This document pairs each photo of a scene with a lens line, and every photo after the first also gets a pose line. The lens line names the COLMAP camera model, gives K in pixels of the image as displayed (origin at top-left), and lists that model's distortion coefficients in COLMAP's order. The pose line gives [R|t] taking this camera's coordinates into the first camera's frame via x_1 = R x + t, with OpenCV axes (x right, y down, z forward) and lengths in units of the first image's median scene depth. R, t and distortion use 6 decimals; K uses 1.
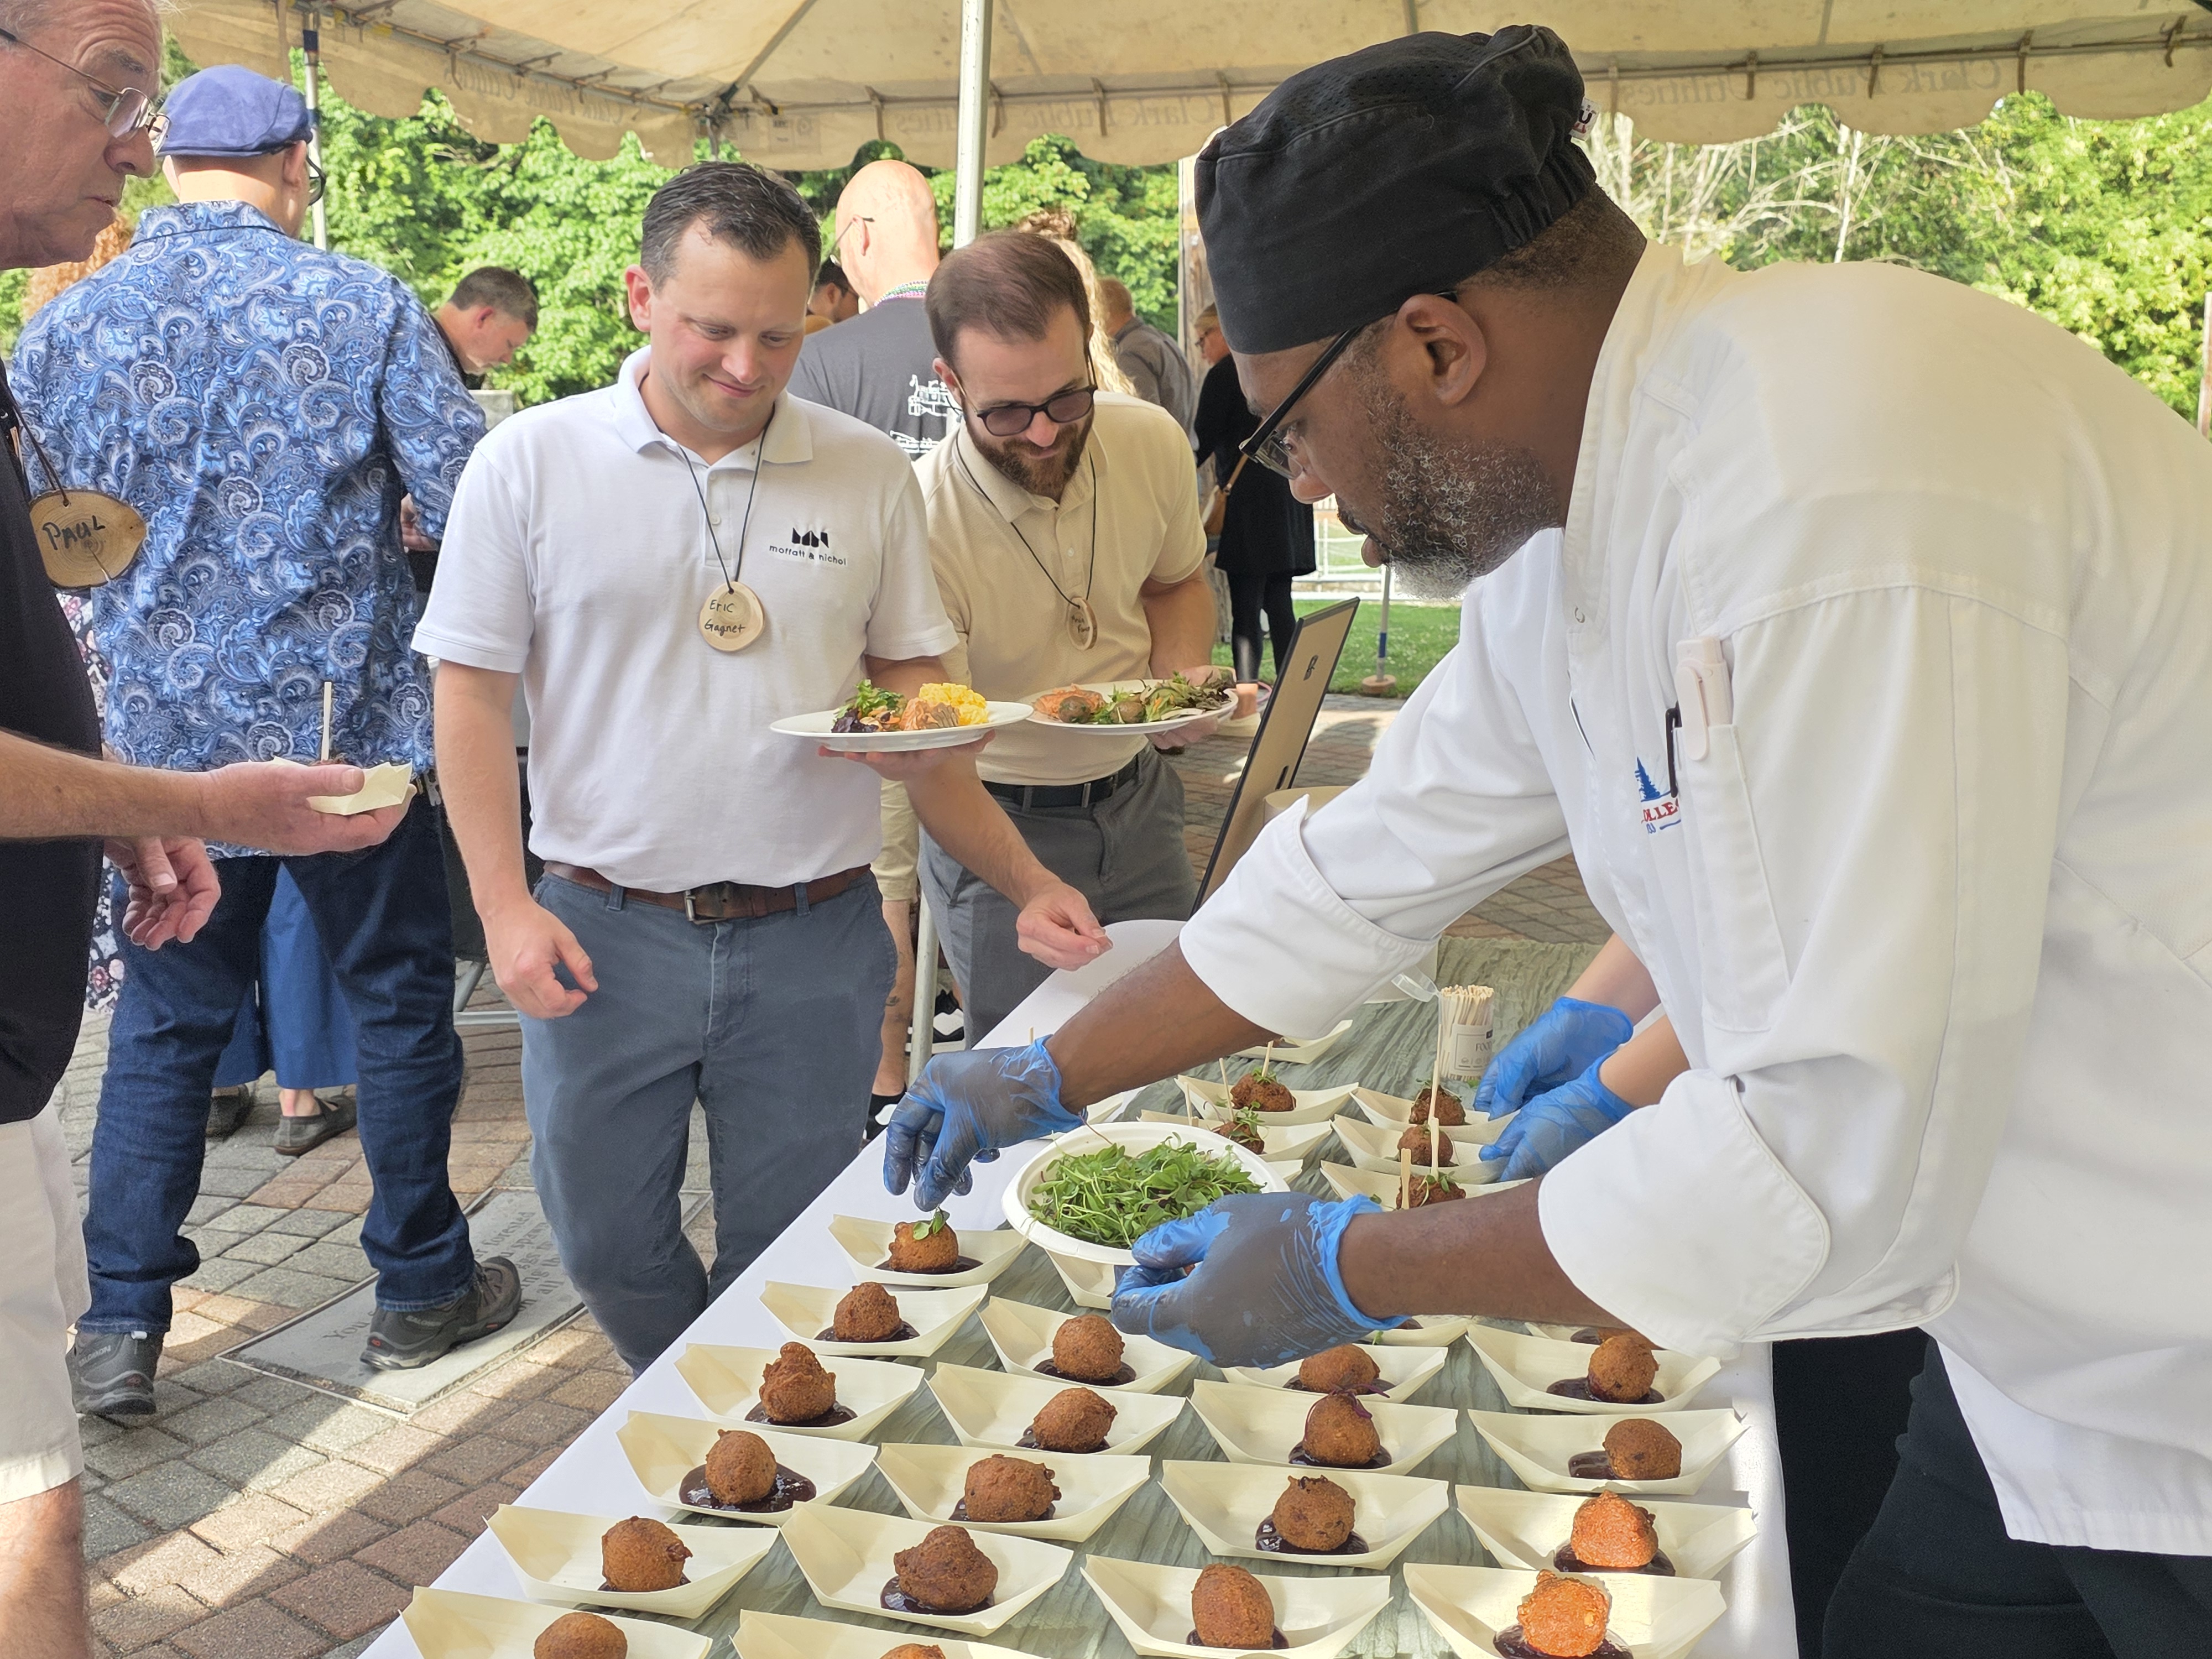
lens RADIAL K [[2183.0, 0, 1106.2], [0, 2183.0, 834.2], [0, 0, 1]] dist [0.000297, 0.000000]
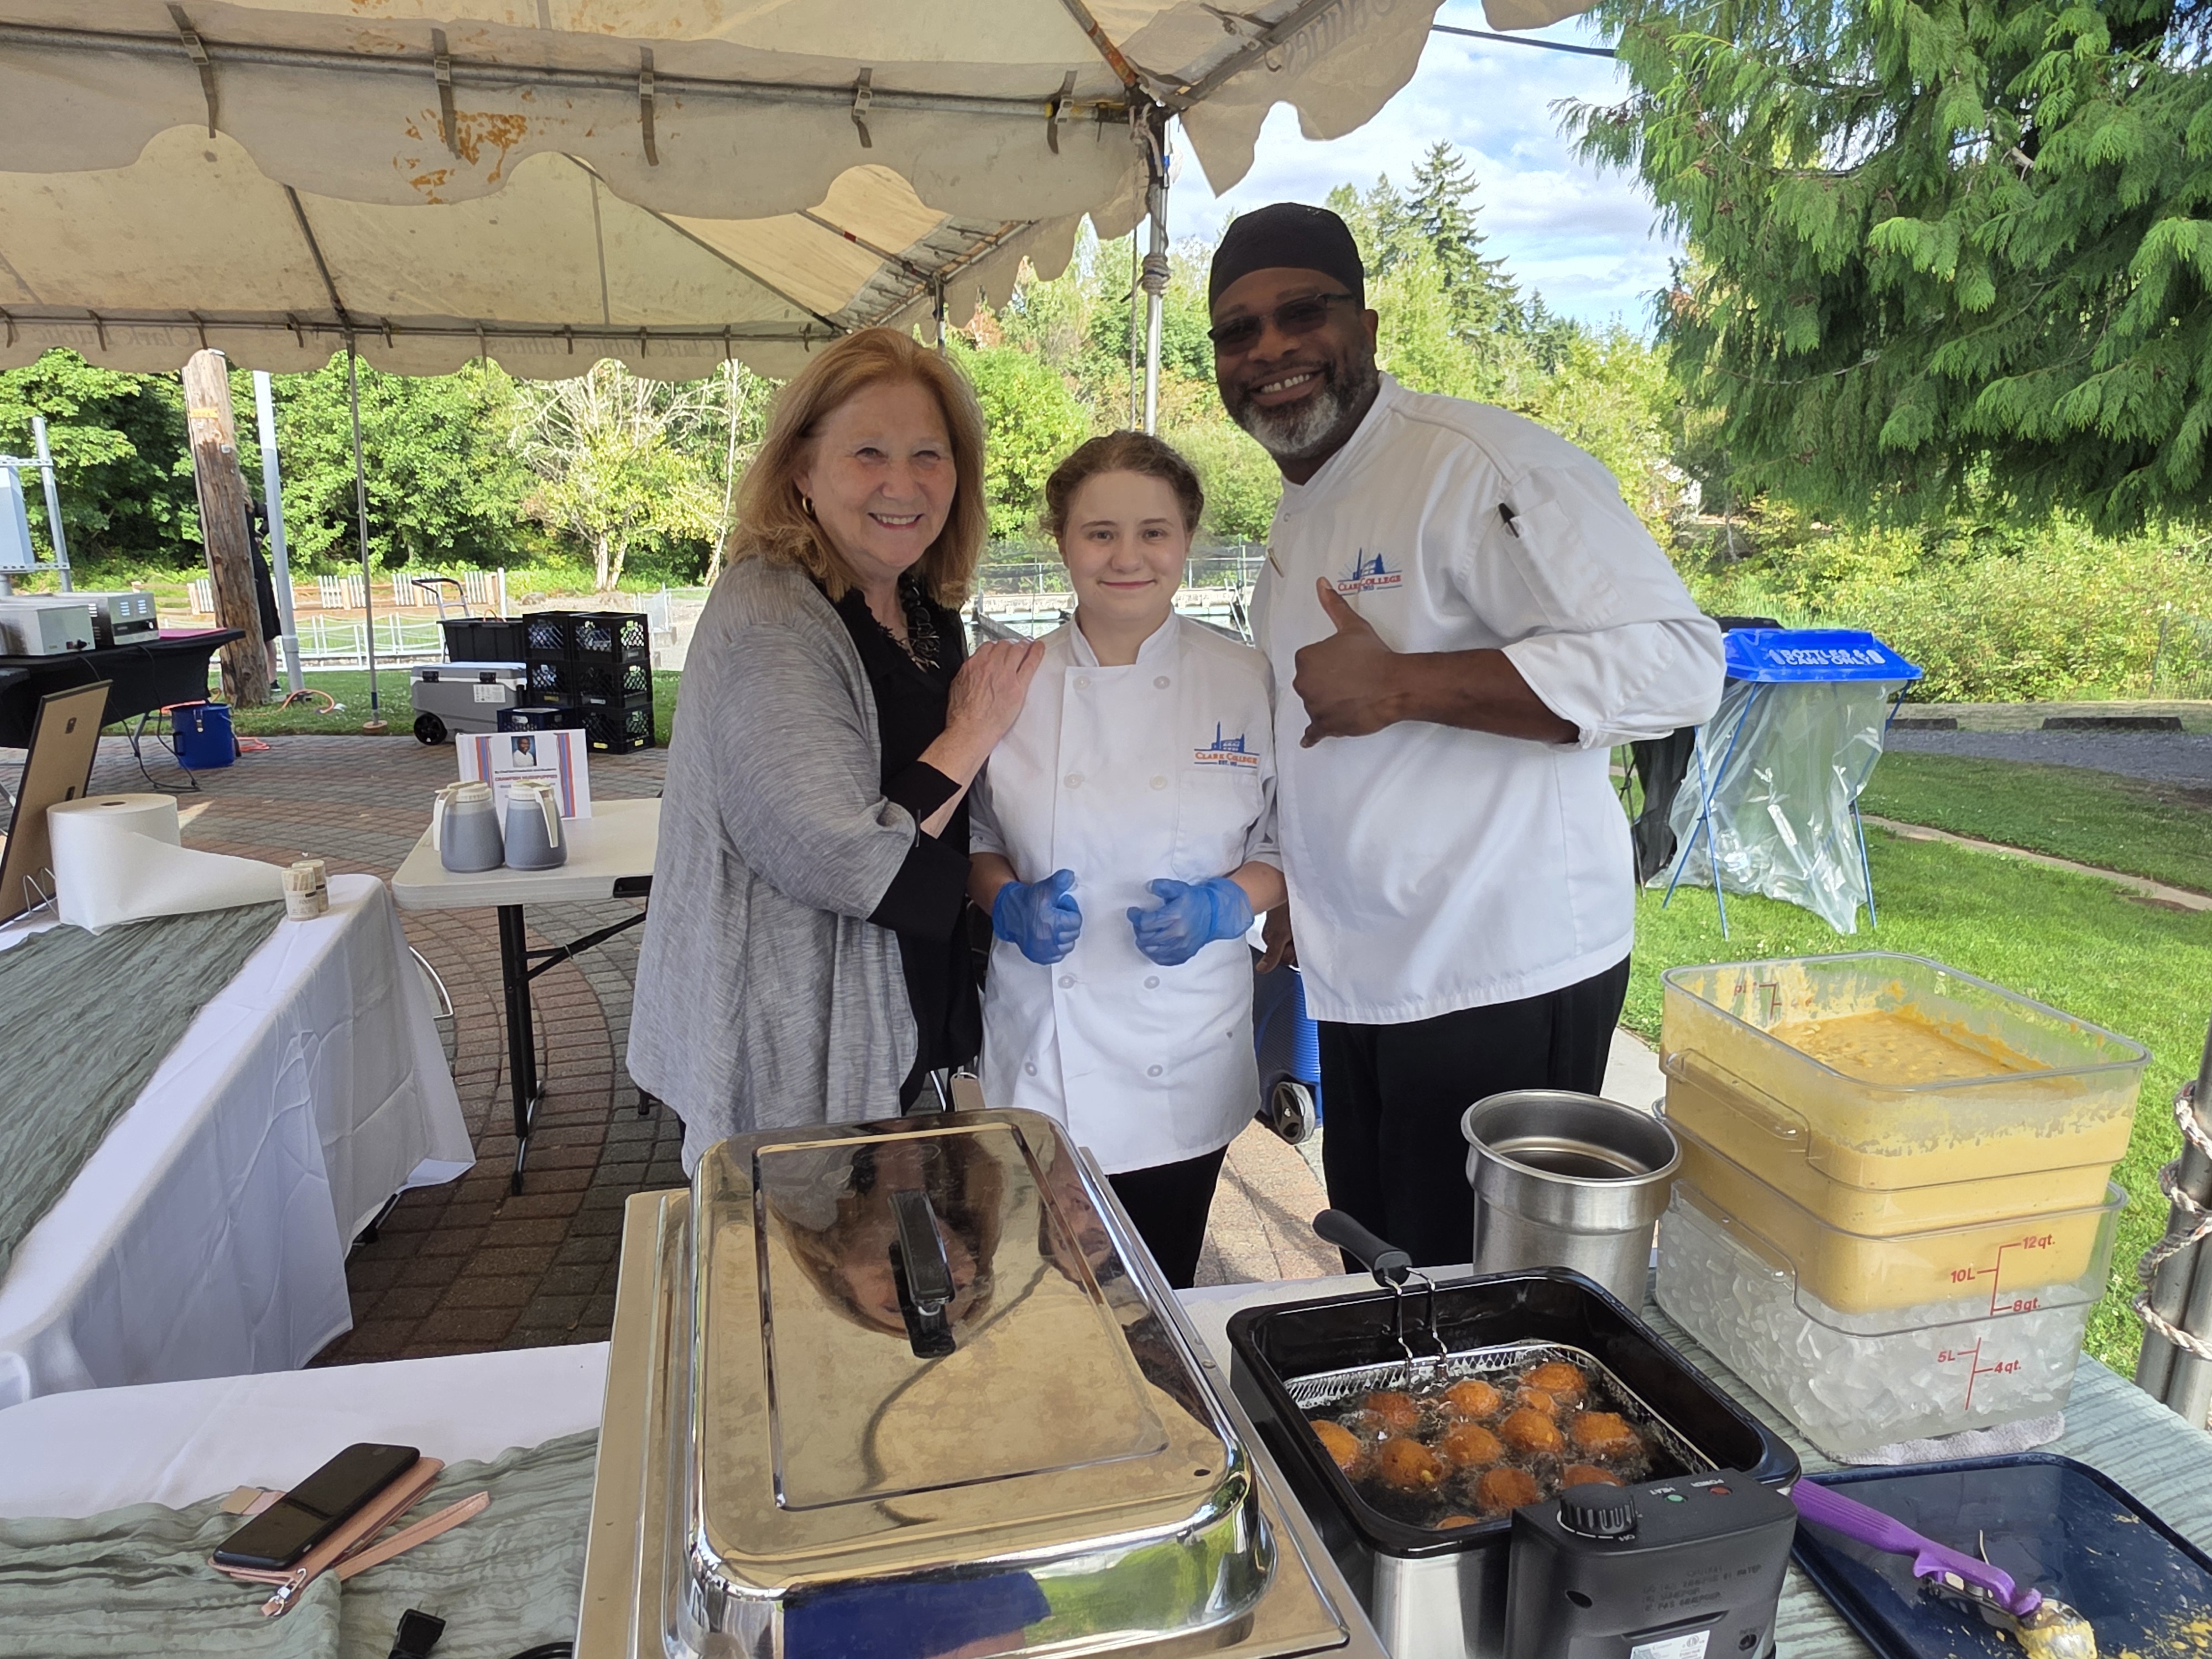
lens RADIAL K [[1438.4, 0, 1103.1], [0, 1438.4, 822.7], [0, 0, 1]] dist [-0.006567, -0.000170]
pose [[0.872810, -0.093443, 0.479031, 0.090273], [0.089412, 0.995504, 0.031278, 0.011881], [-0.479800, 0.015531, 0.877240, -0.114690]]
